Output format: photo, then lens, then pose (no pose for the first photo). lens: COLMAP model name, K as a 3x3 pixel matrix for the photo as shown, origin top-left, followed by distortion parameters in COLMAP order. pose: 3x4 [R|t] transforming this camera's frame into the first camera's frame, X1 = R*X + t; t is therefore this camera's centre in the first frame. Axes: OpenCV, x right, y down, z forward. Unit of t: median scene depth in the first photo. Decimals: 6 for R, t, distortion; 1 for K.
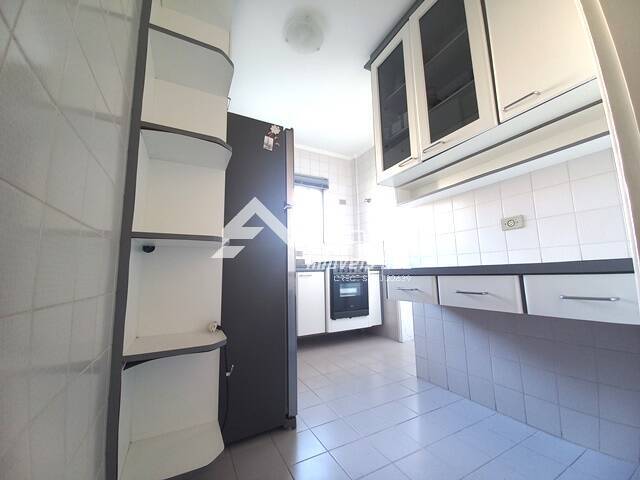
lens RADIAL K [[256.4, 0, 319.7], [0, 256.4, 238.8], [0, 0, 1]] dist [0.000427, -0.001043]
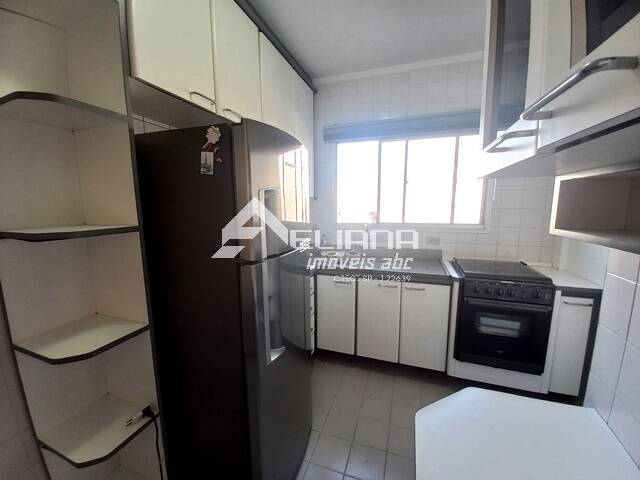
lens RADIAL K [[256.4, 0, 319.9], [0, 256.4, 241.9], [0, 0, 1]] dist [0.000427, -0.001043]
pose [[0.680380, 0.127632, -0.721660, 0.247624], [0.089372, 0.962918, 0.254560, -0.171854], [0.727389, -0.237694, 0.643744, 0.401275]]
